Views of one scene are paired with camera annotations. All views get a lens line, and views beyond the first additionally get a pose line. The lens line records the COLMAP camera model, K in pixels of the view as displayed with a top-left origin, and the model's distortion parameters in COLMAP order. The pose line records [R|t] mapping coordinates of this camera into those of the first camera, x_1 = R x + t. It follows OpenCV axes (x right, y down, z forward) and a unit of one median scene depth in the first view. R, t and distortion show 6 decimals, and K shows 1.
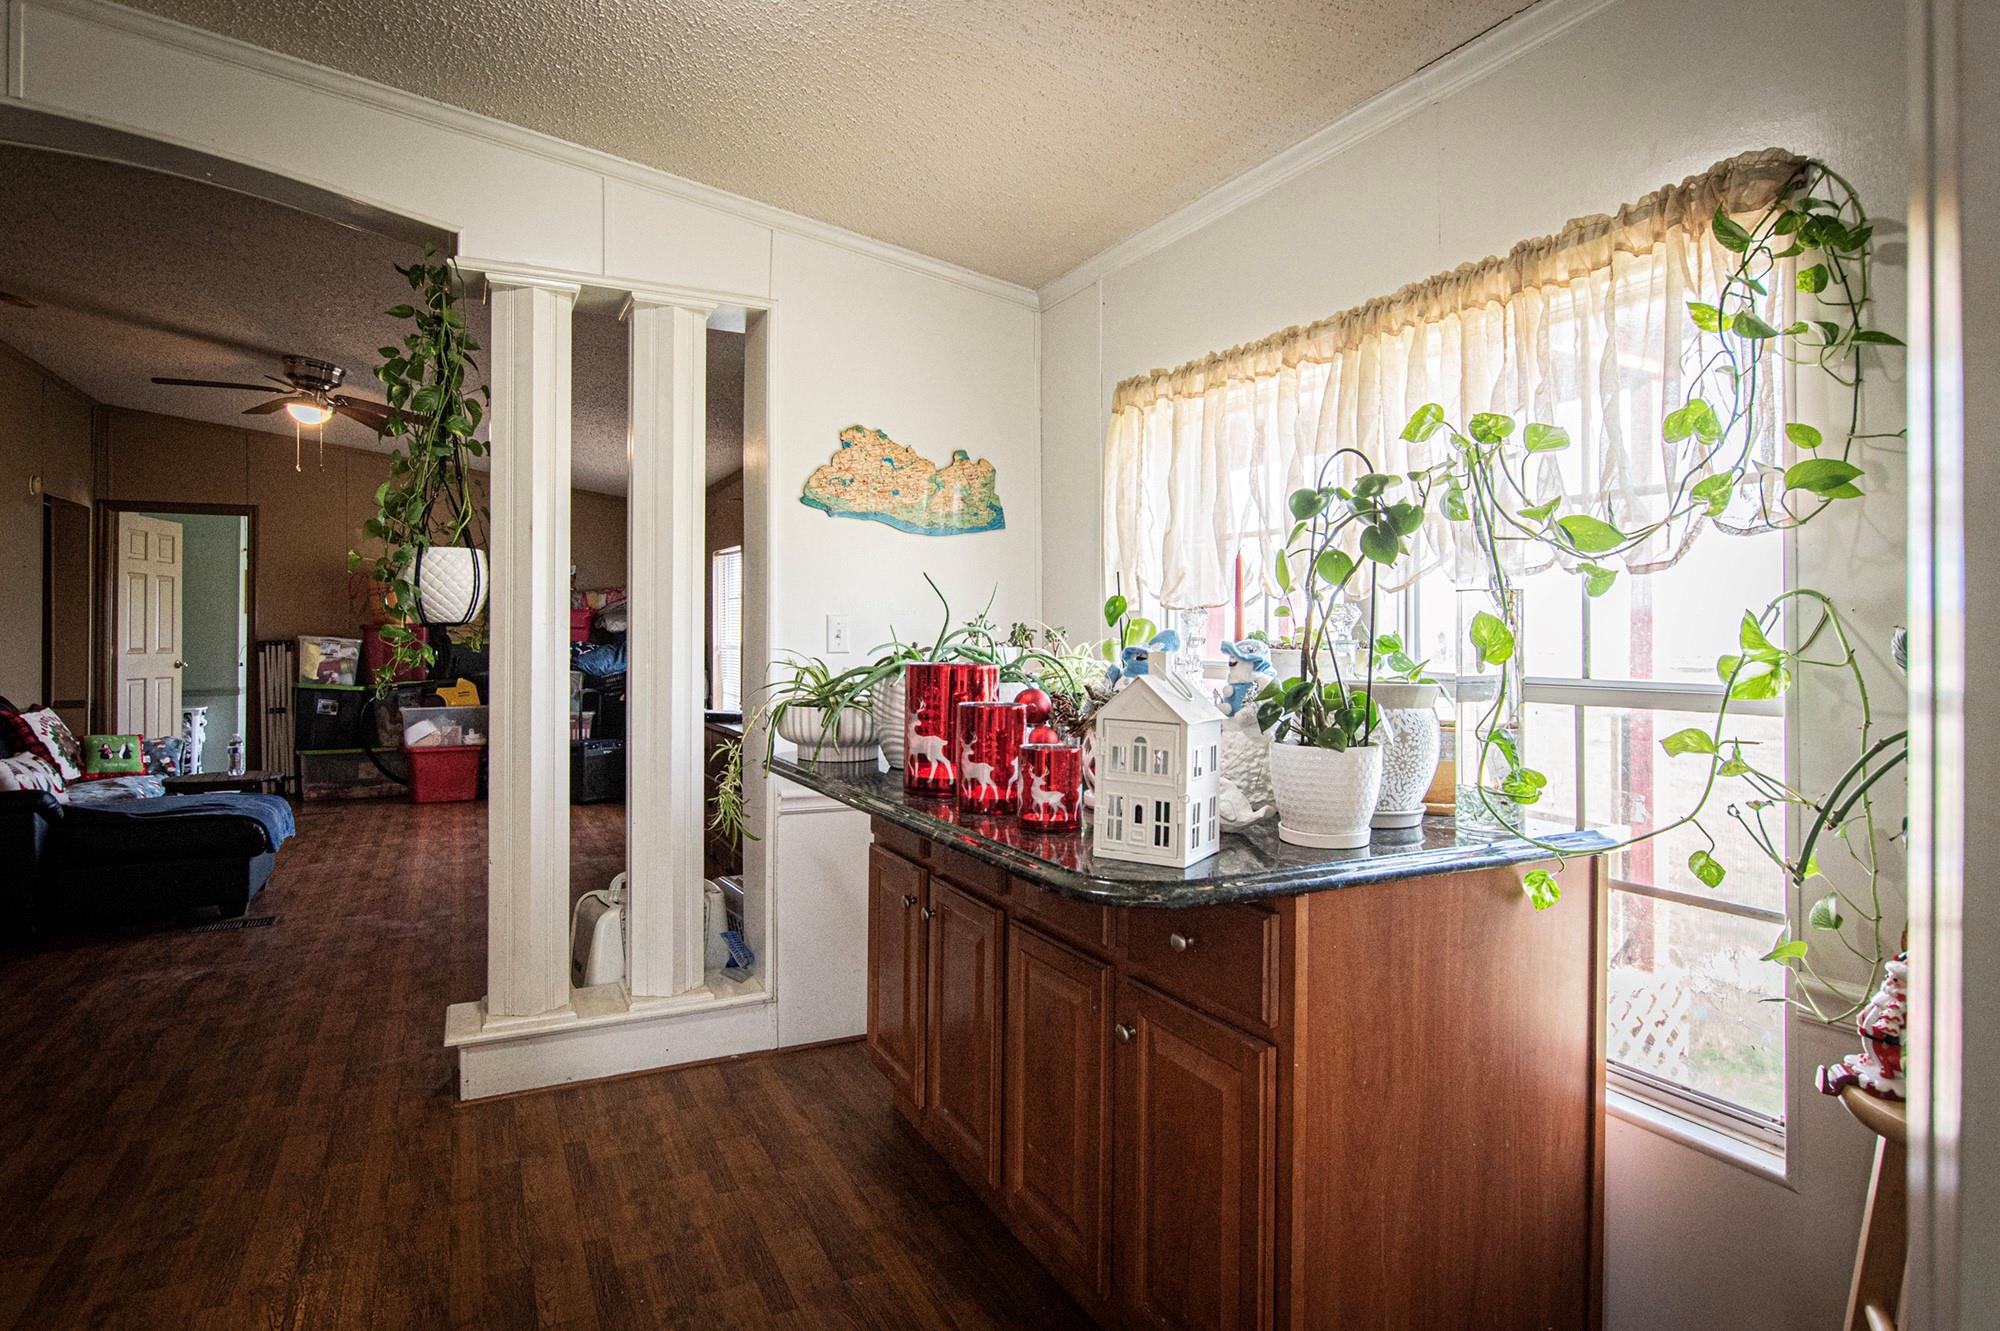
lens RADIAL K [[1068.0, 0, 1010.0], [0, 1068.0, 634.3], [0, 0, 1]] dist [-0.003207, -0.000209]
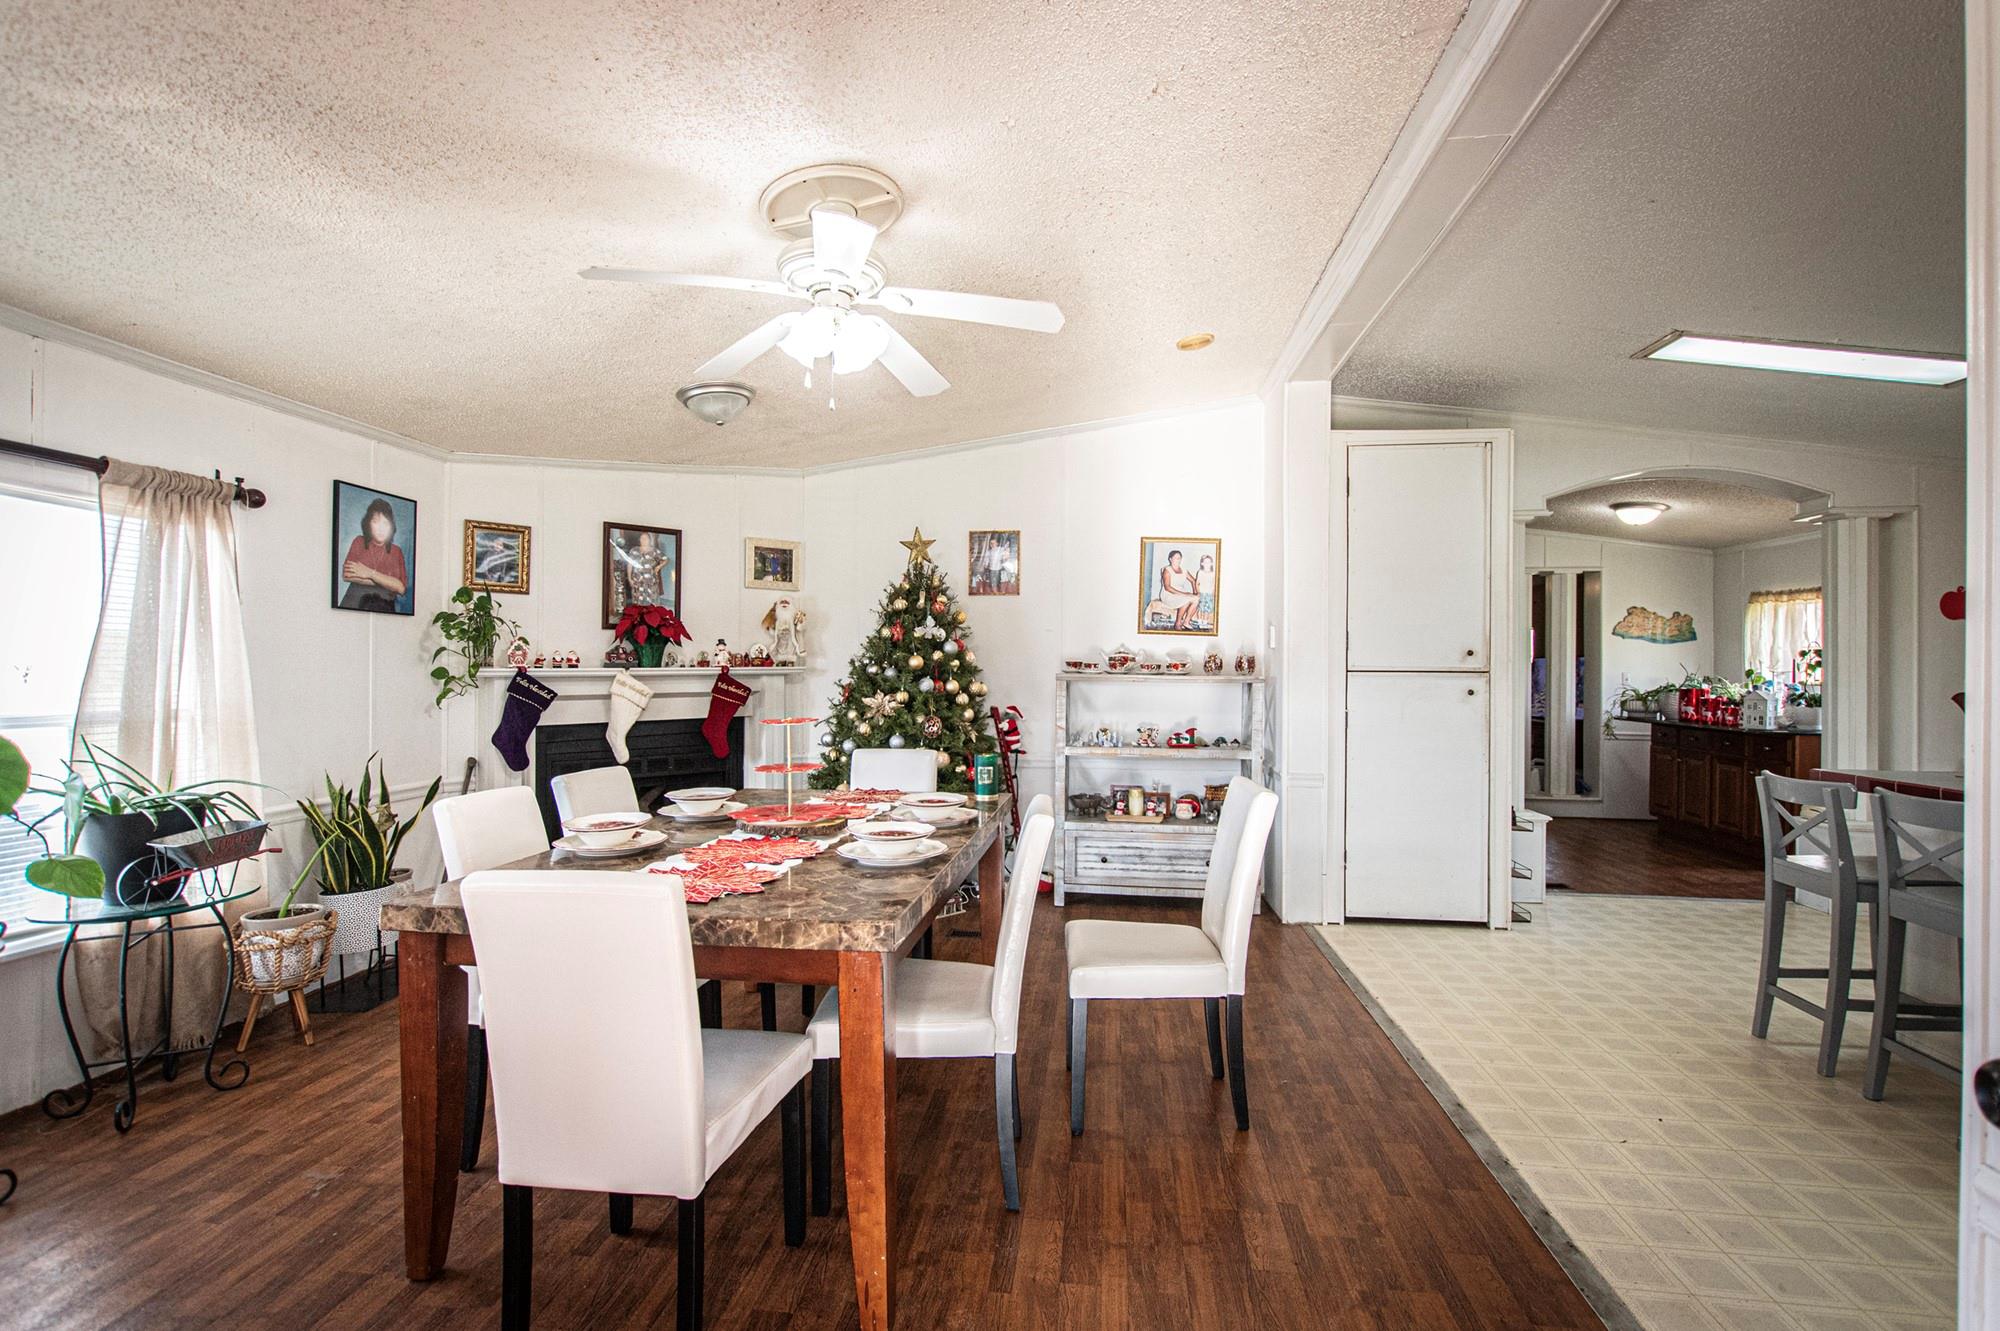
lens RADIAL K [[905.4, 0, 1000.2], [0, 905.4, 667.0], [0, 0, 1]] dist [-0.003827, -0.000135]
pose [[0.827878, 0.003434, -0.560898, -0.360663], [-0.005010, 0.999987, -0.001273, -0.039462], [0.560886, 0.003864, 0.827884, -3.715490]]
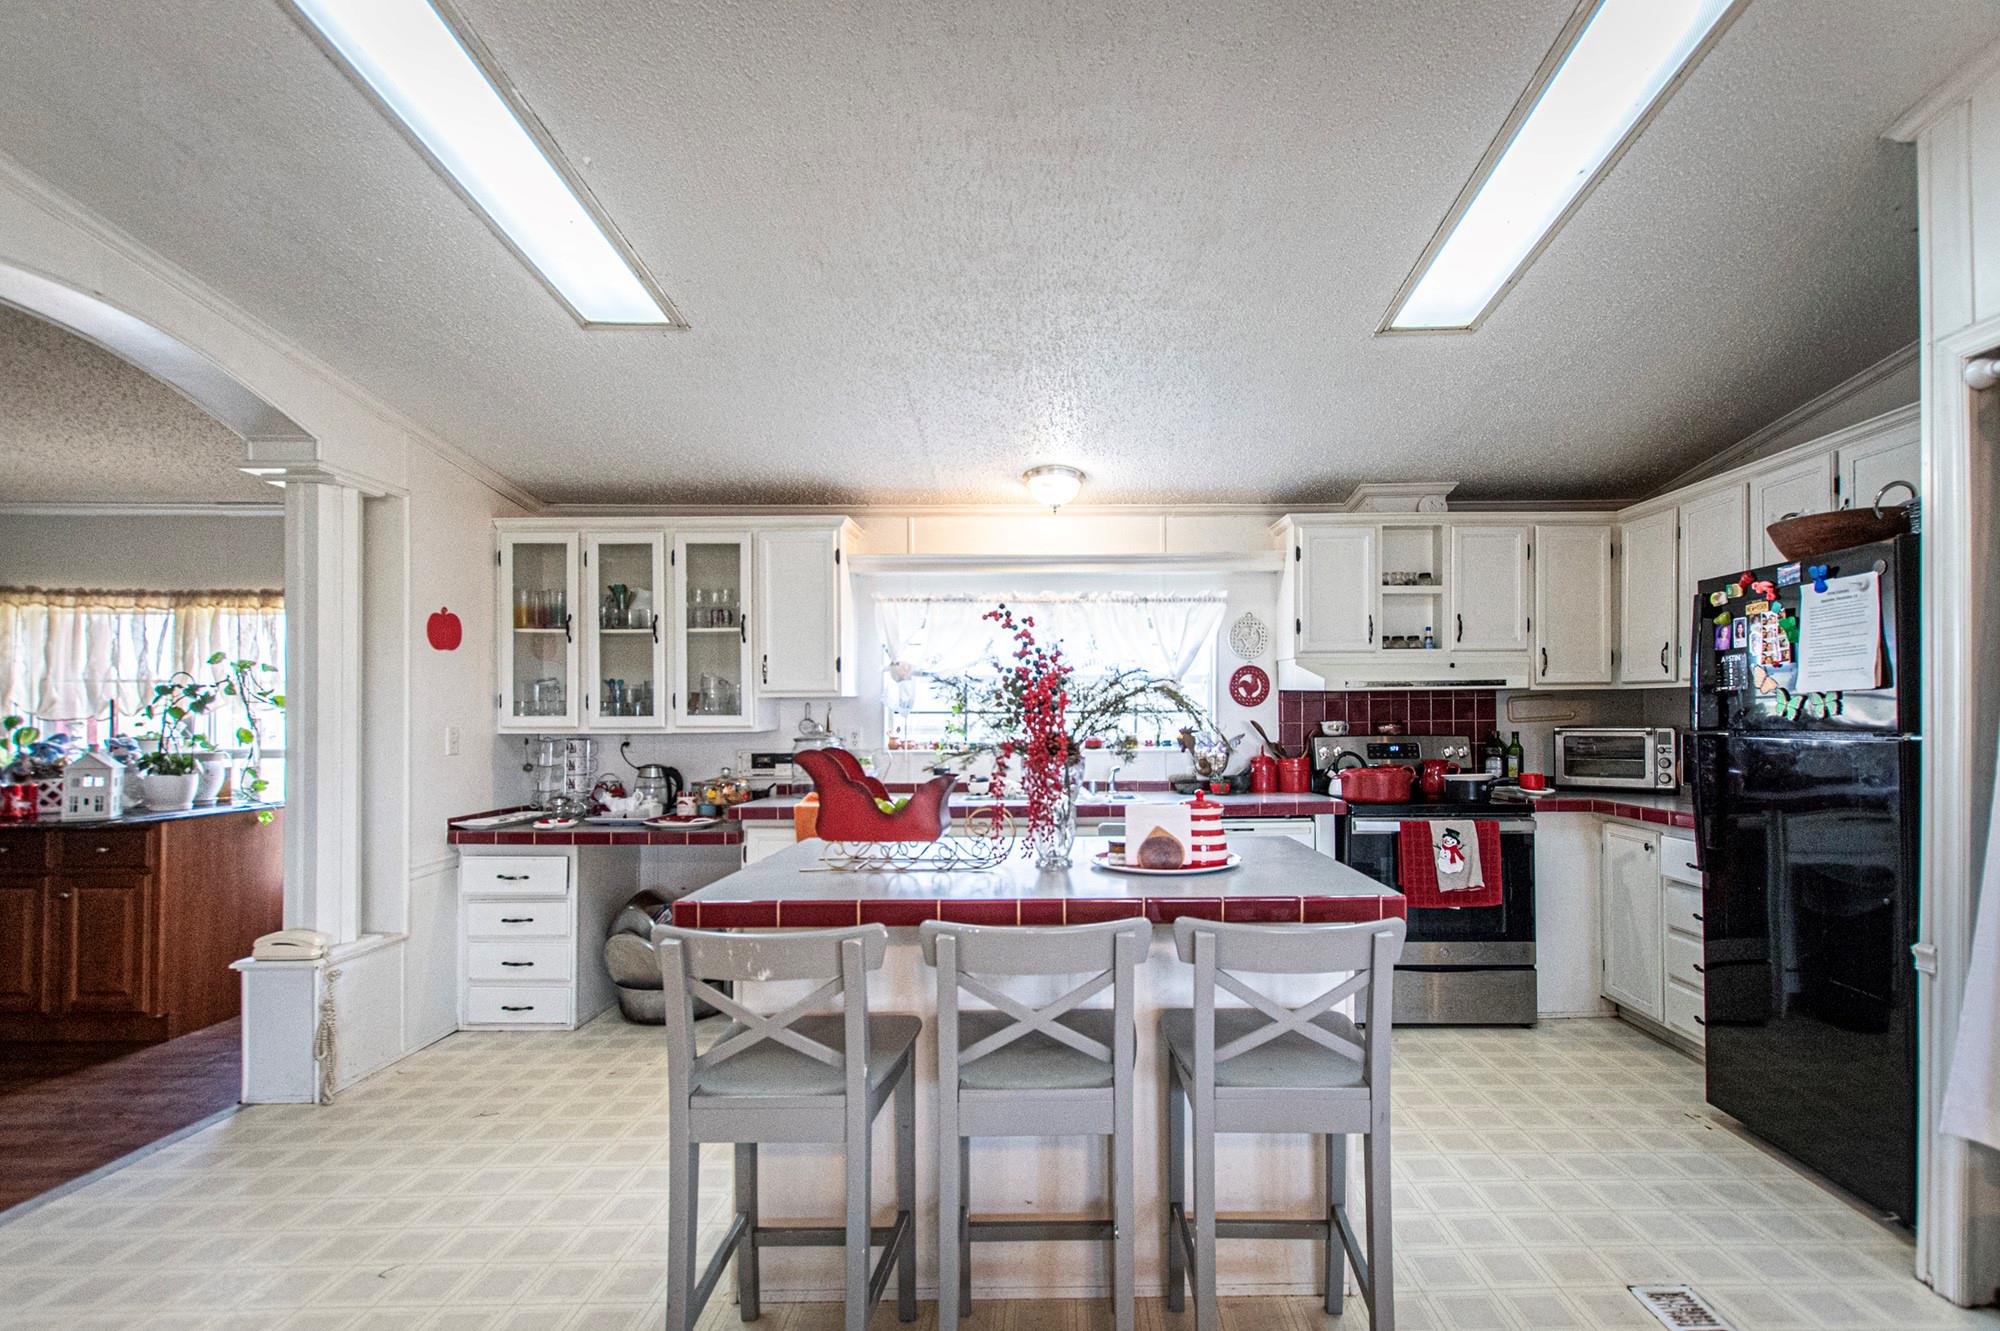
lens RADIAL K [[892.0, 0, 1041.6], [0, 892.0, 708.1], [0, 0, 1]] dist [0.000652, 0.000152]
pose [[0.449454, 0.006792, 0.893278, -0.727014], [-0.000222, 0.999972, -0.007492, -0.052790], [-0.893303, 0.003169, 0.449443, -1.971808]]
